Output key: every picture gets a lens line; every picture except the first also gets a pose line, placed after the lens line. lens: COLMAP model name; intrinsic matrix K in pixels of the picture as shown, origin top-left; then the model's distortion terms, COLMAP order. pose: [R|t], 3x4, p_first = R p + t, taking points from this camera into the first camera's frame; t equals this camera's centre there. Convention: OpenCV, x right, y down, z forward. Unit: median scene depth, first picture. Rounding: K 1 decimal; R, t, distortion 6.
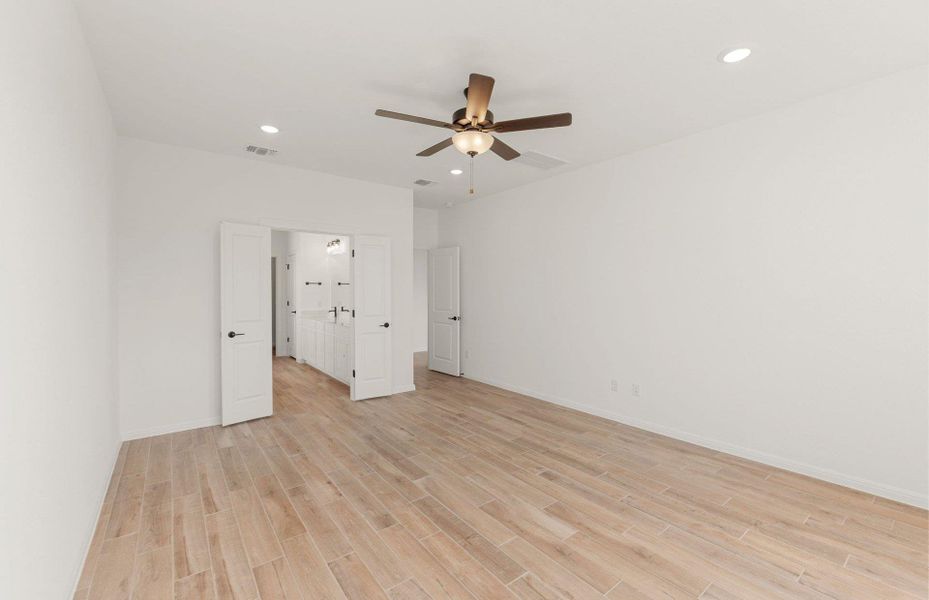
lens RADIAL K [[388.5, 0, 467.1], [0, 388.5, 290.3], [0, 0, 1]] dist [-0.004836, -0.000049]
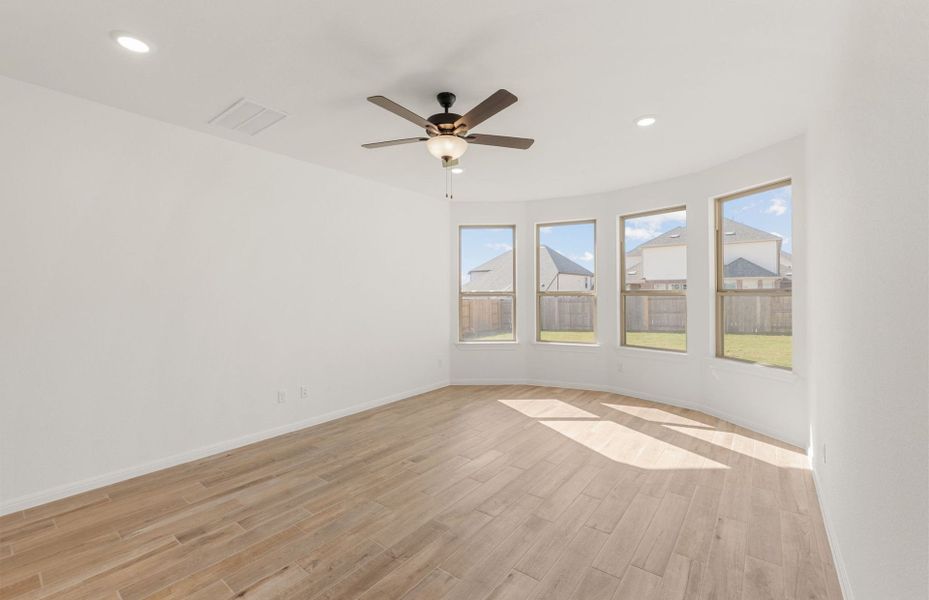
lens RADIAL K [[388.5, 0, 467.1], [0, 388.5, 290.3], [0, 0, 1]] dist [-0.004836, -0.000049]
pose [[-0.259450, 0.015496, 0.965632, -0.738297], [0.005049, 0.999879, -0.014689, 0.003624], [-0.965743, 0.001064, -0.259497, 0.923554]]
